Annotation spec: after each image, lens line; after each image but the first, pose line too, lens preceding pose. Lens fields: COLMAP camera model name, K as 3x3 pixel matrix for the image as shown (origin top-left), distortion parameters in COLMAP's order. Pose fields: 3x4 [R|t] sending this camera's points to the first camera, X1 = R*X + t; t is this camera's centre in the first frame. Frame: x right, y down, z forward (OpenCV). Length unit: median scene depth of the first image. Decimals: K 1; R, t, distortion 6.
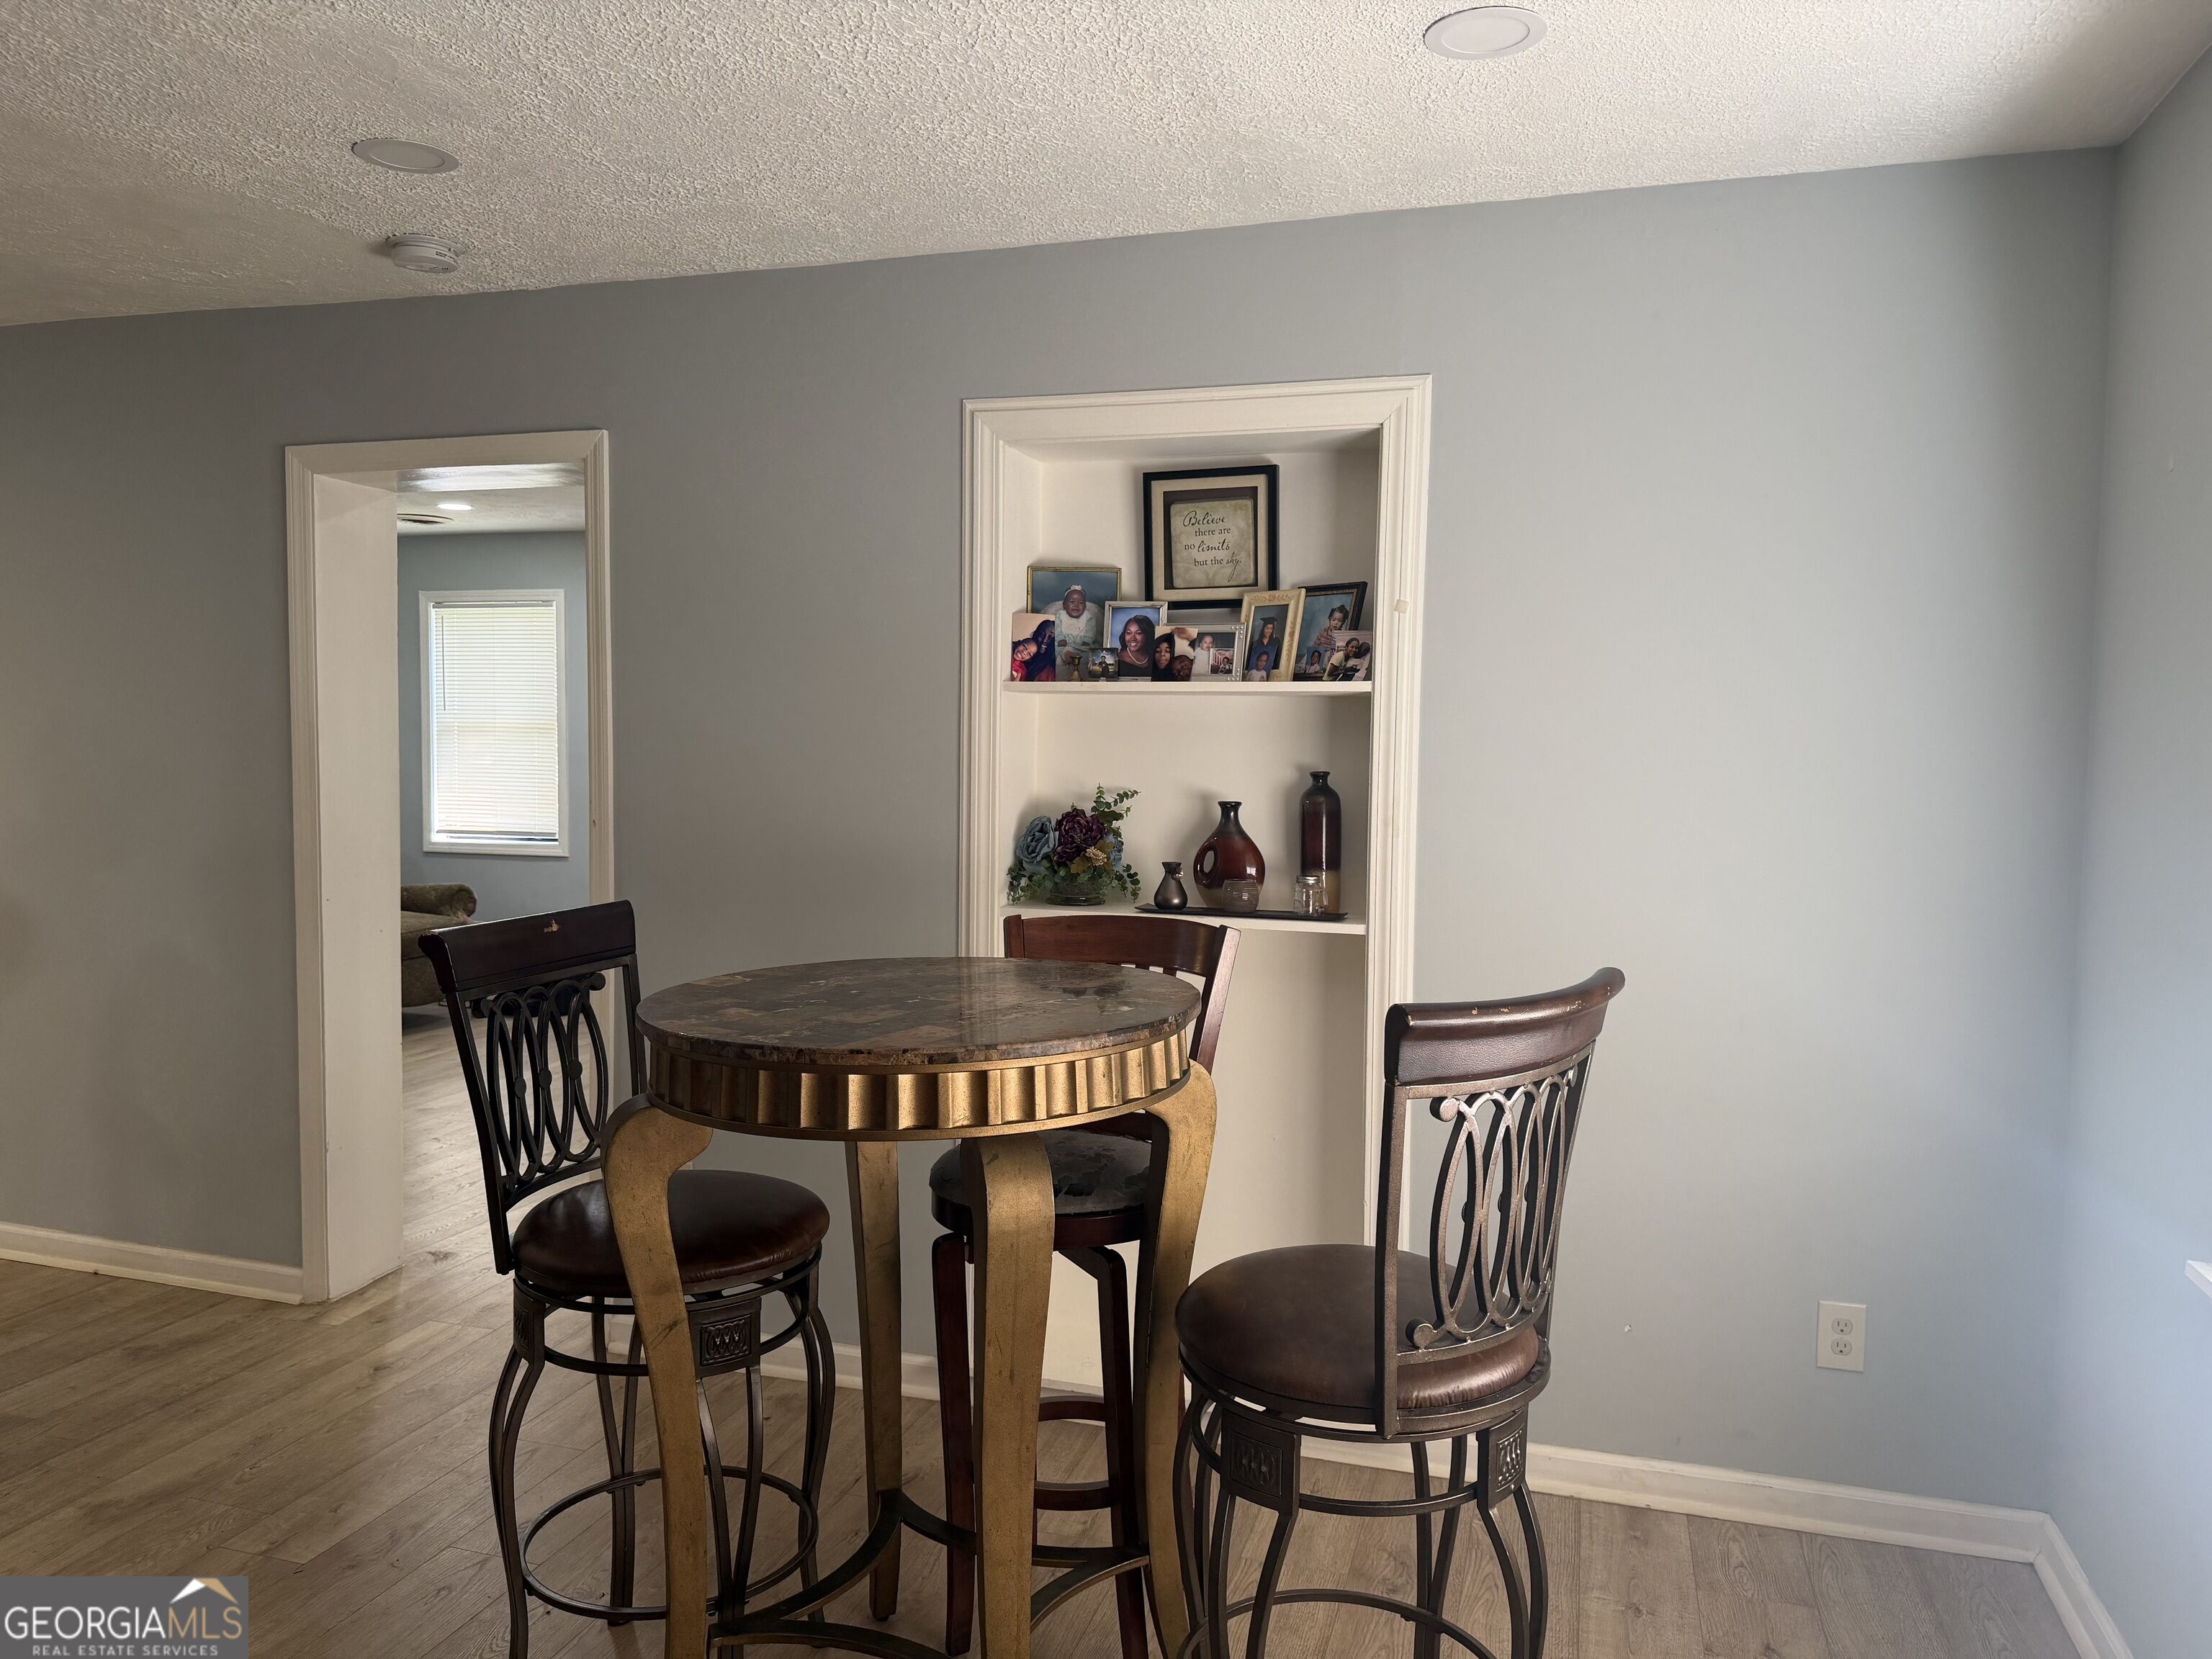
lens RADIAL K [[1511.1, 0, 1106.0], [0, 1511.1, 829.5], [0, 0, 1]] dist [0.060996, -0.122477]
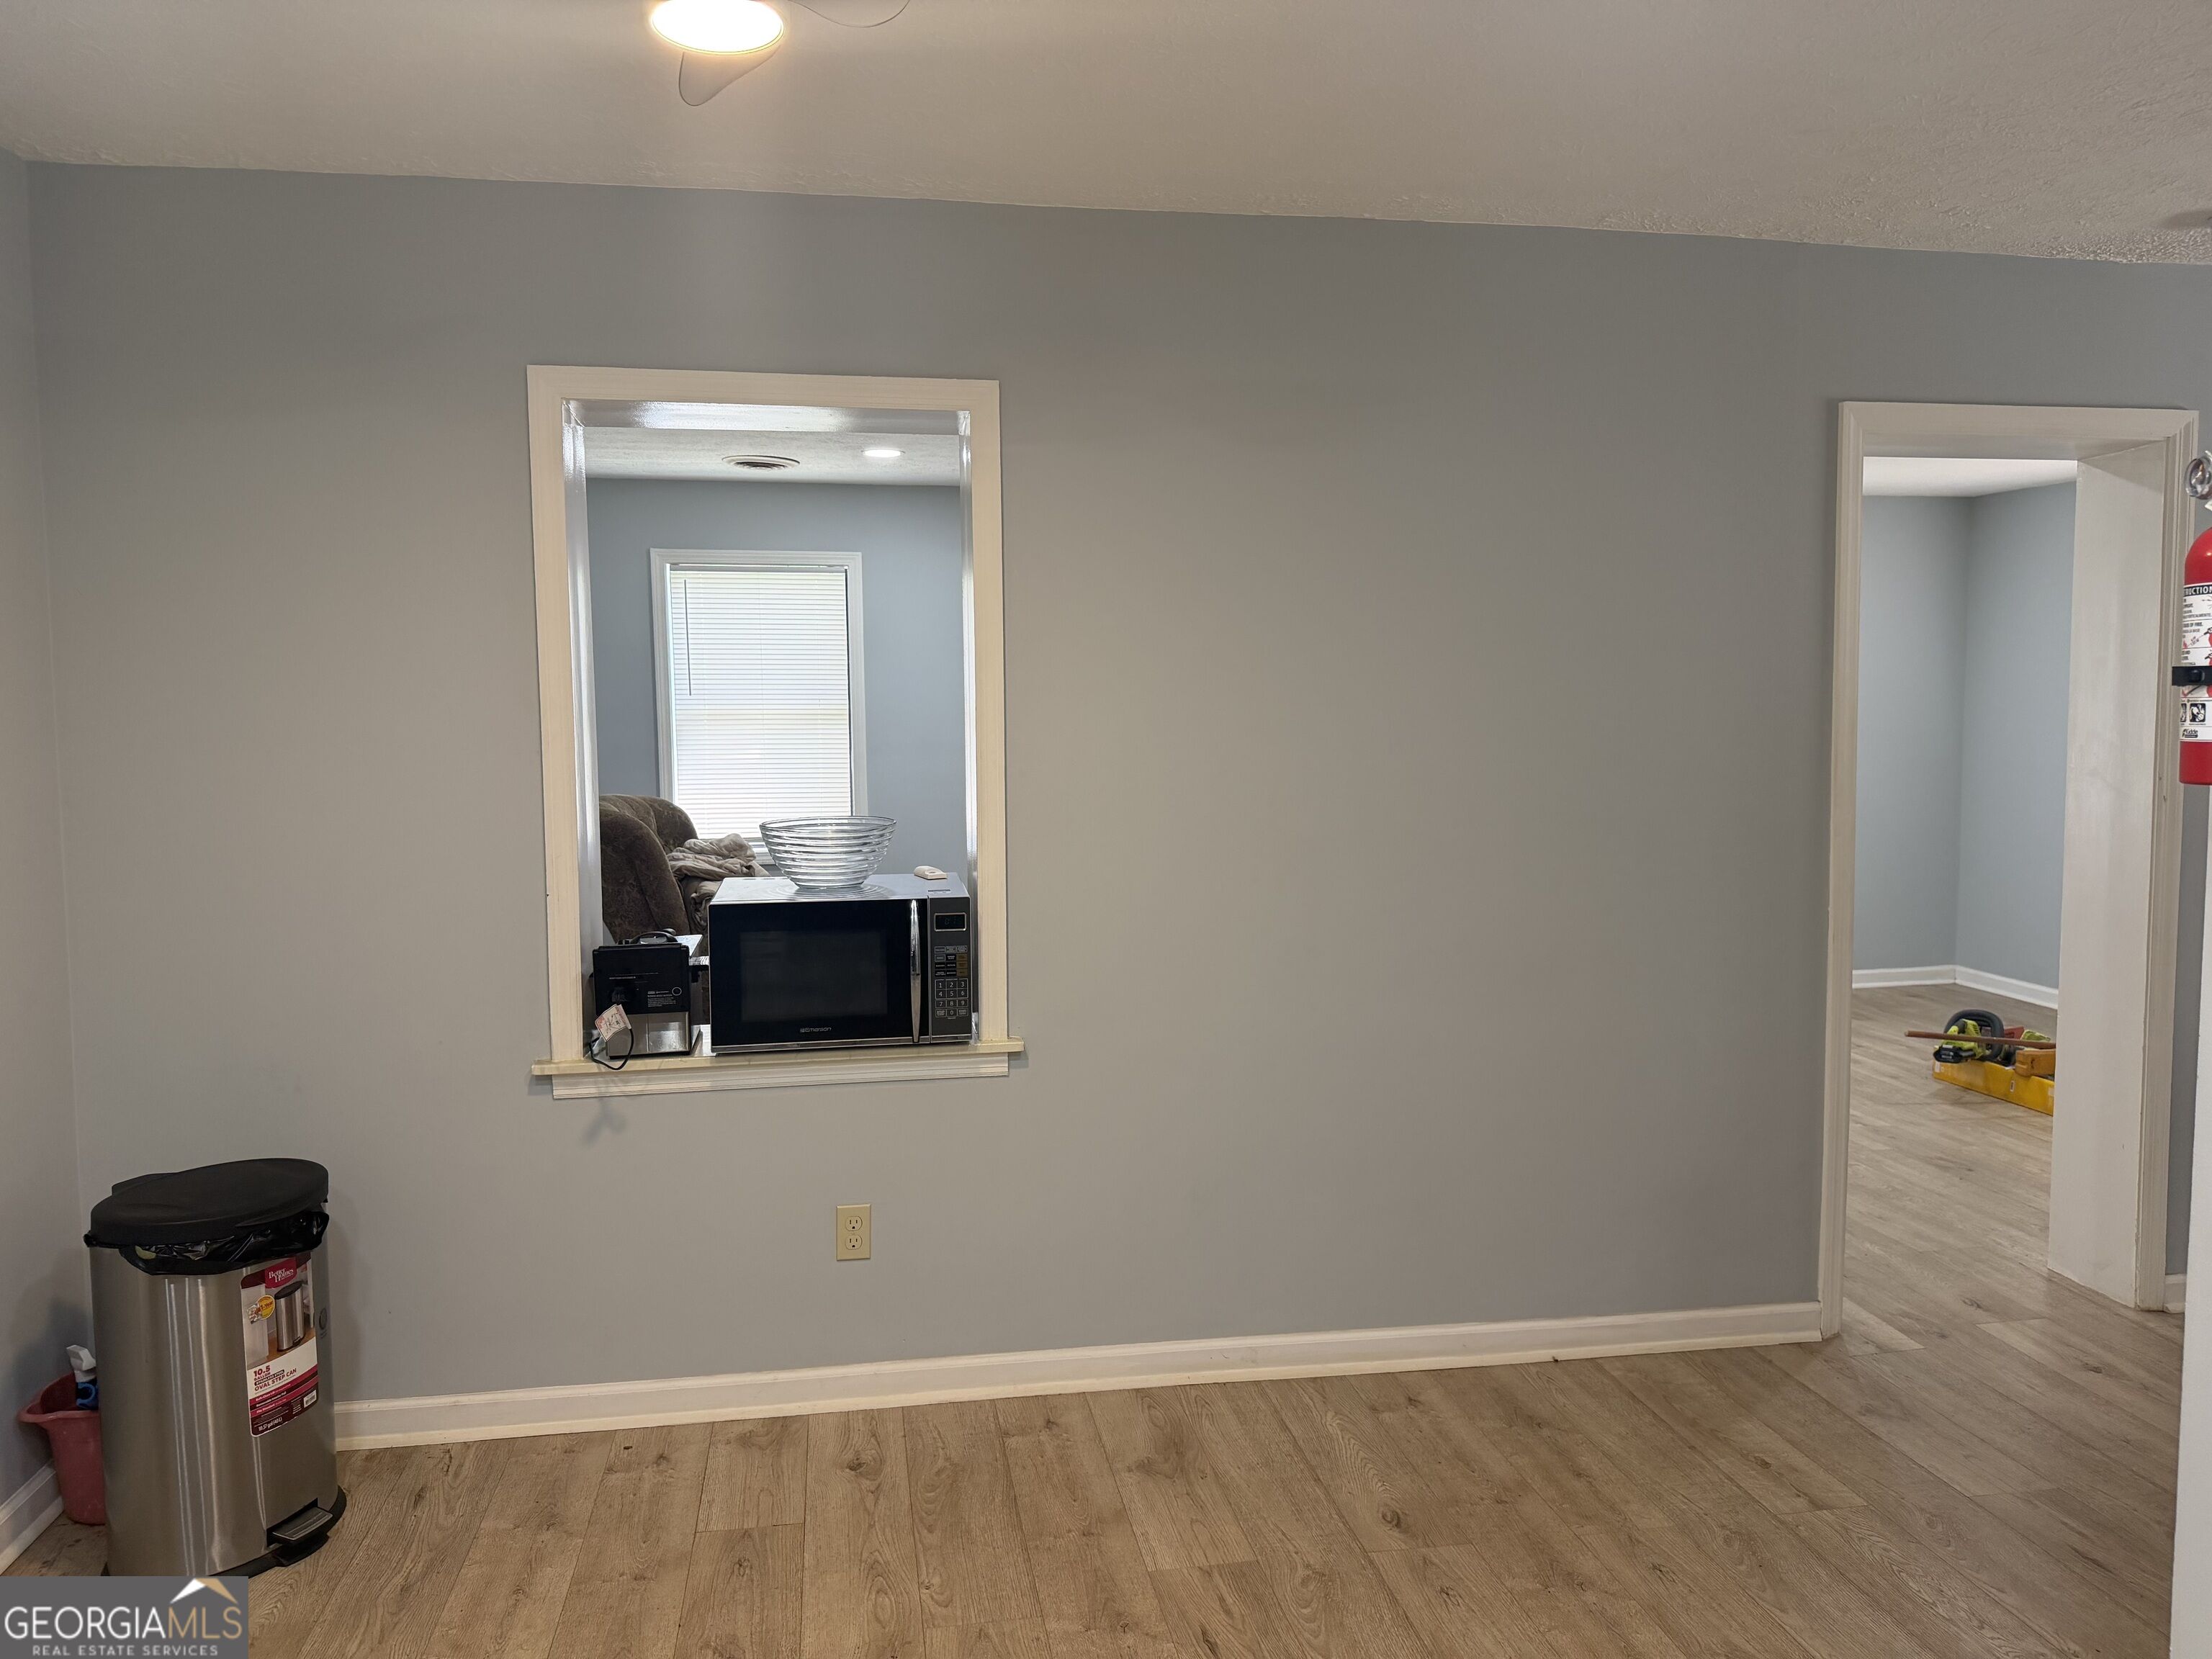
lens RADIAL K [[1555.4, 0, 1106.0], [0, 1555.4, 829.5], [0, 0, 1]] dist [0.000614, -0.000919]
pose [[0.908598, -0.045713, 0.415163, -1.539117], [0.038634, 0.998930, 0.025439, -0.048948], [-0.415881, -0.007075, 0.909391, 0.370513]]
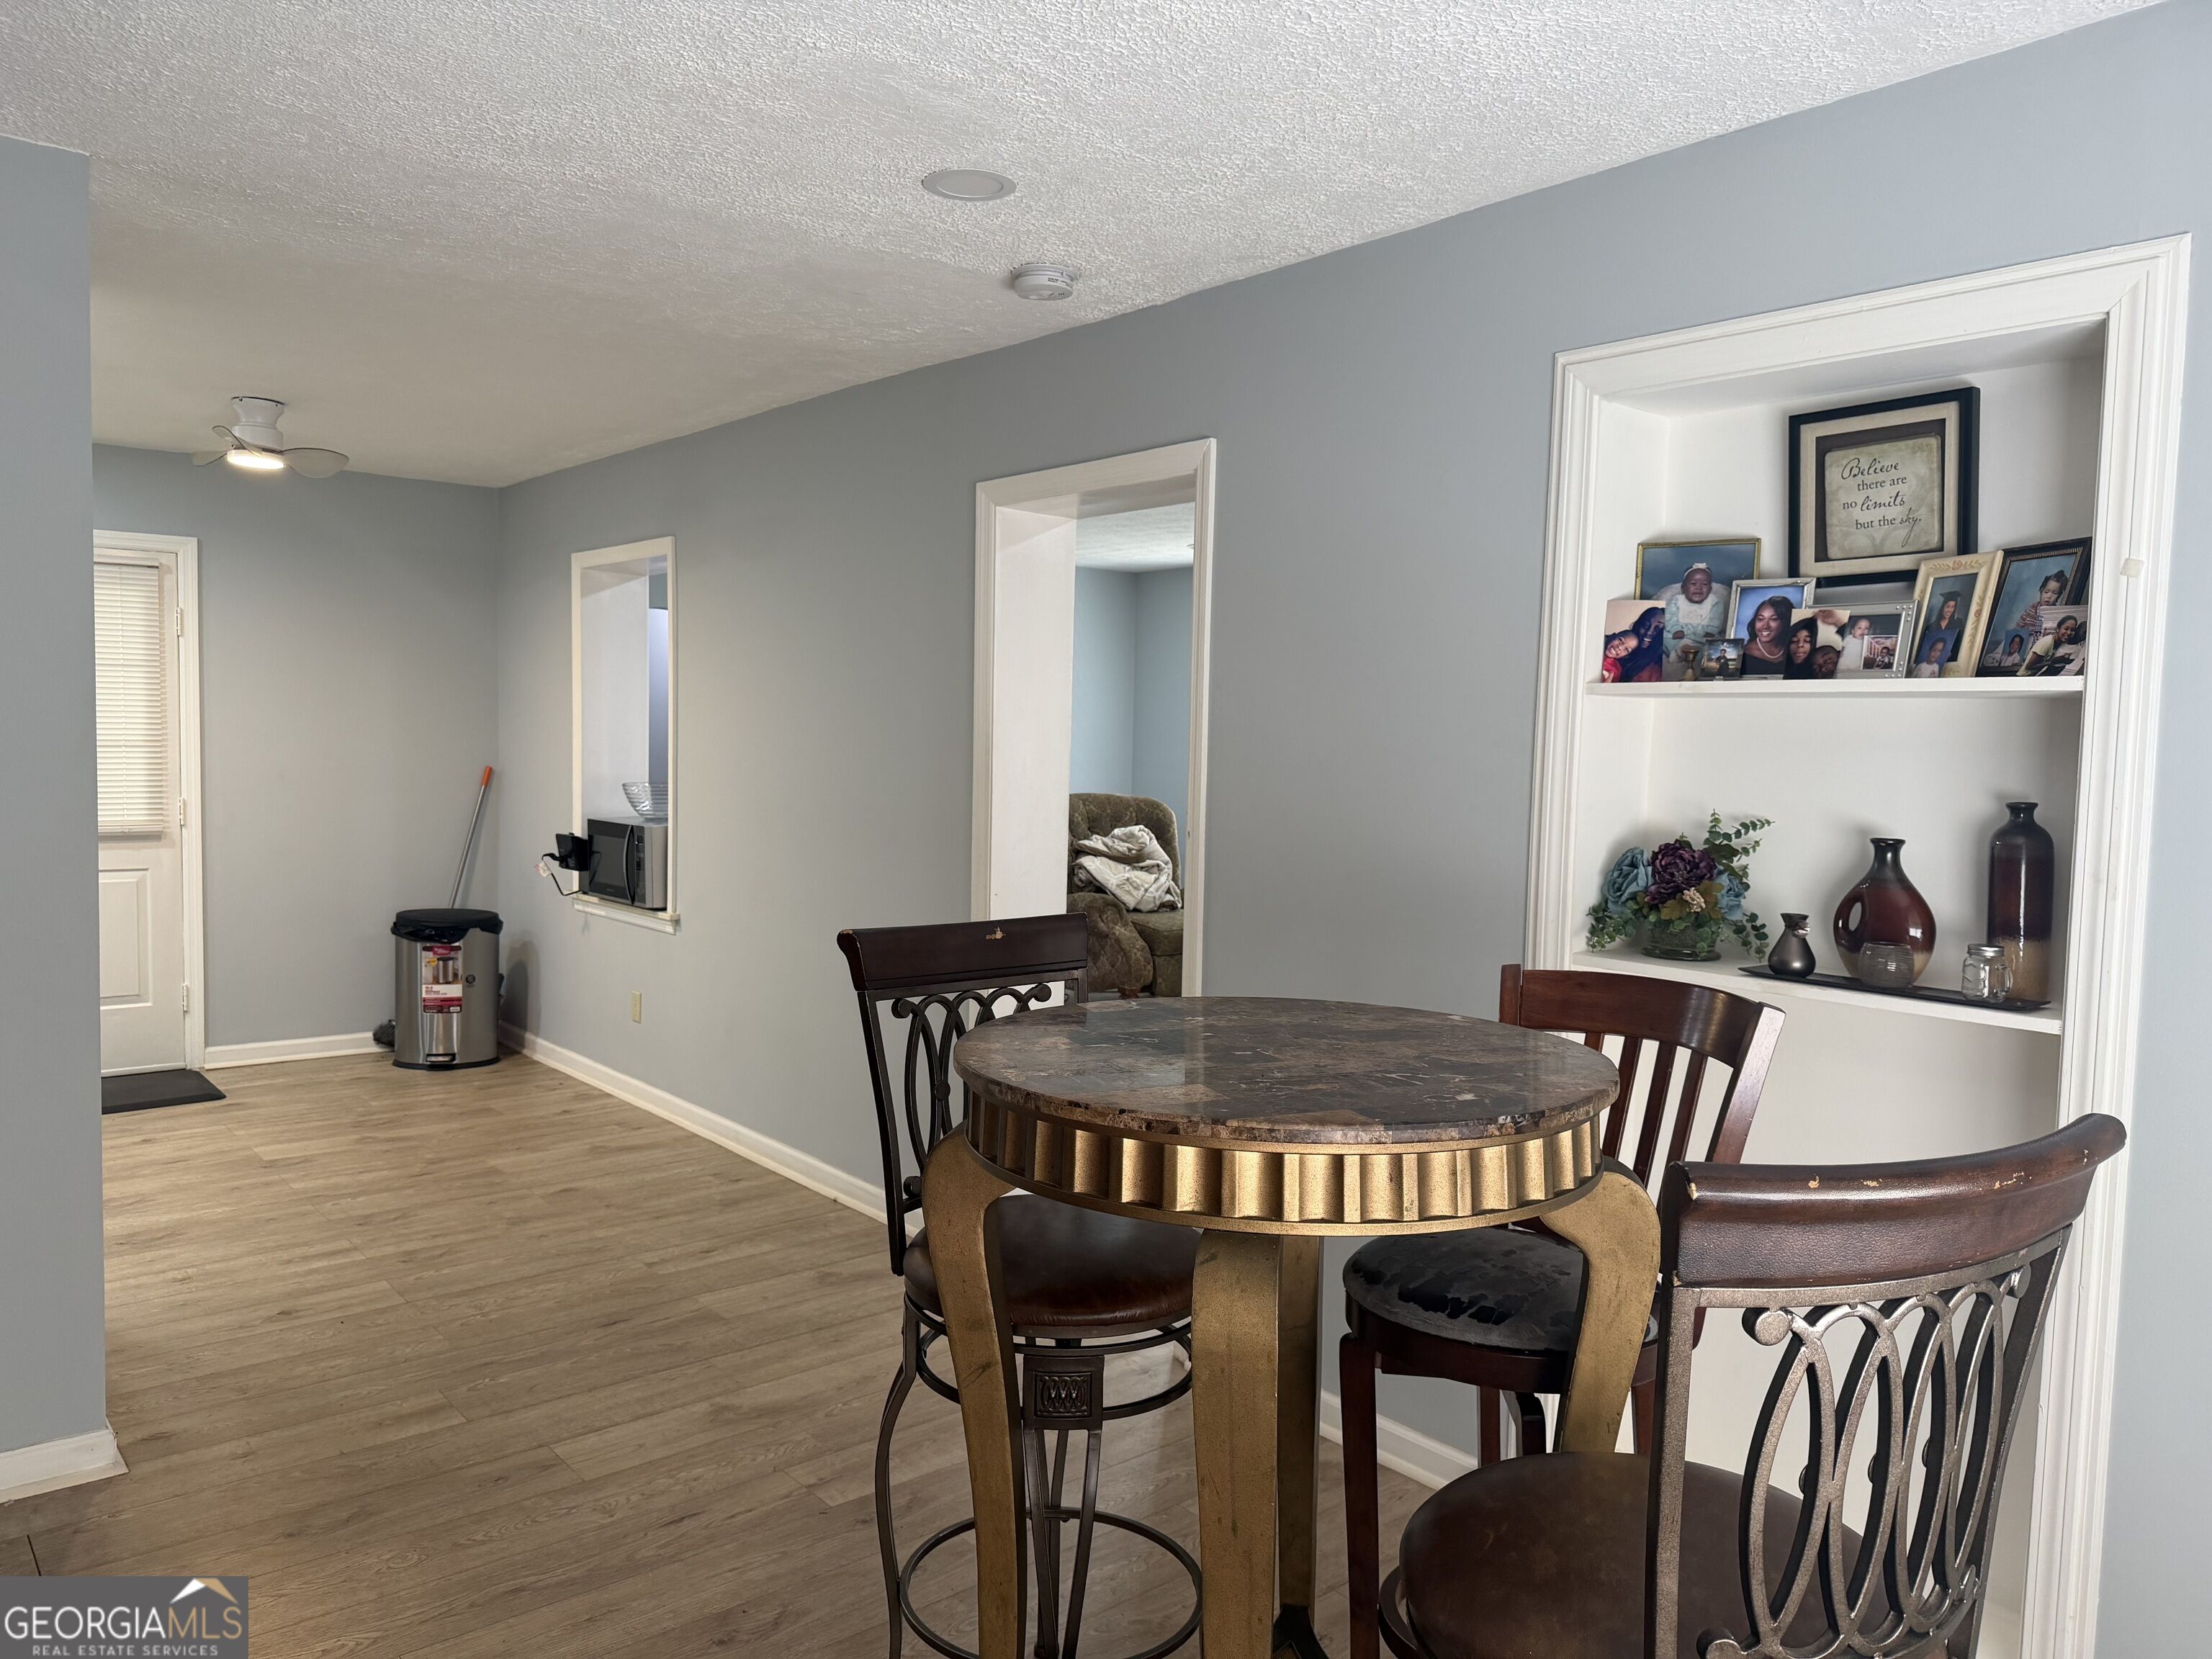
lens RADIAL K [[1523.8, 0, 1106.0], [0, 1523.8, 829.5], [0, 0, 1]] dist [0.003638, -0.059494]
pose [[0.829980, 0.039543, -0.556390, 0.179384], [-0.046168, 0.998931, 0.002124, -0.006712], [0.555879, 0.023924, 0.830919, 0.156839]]
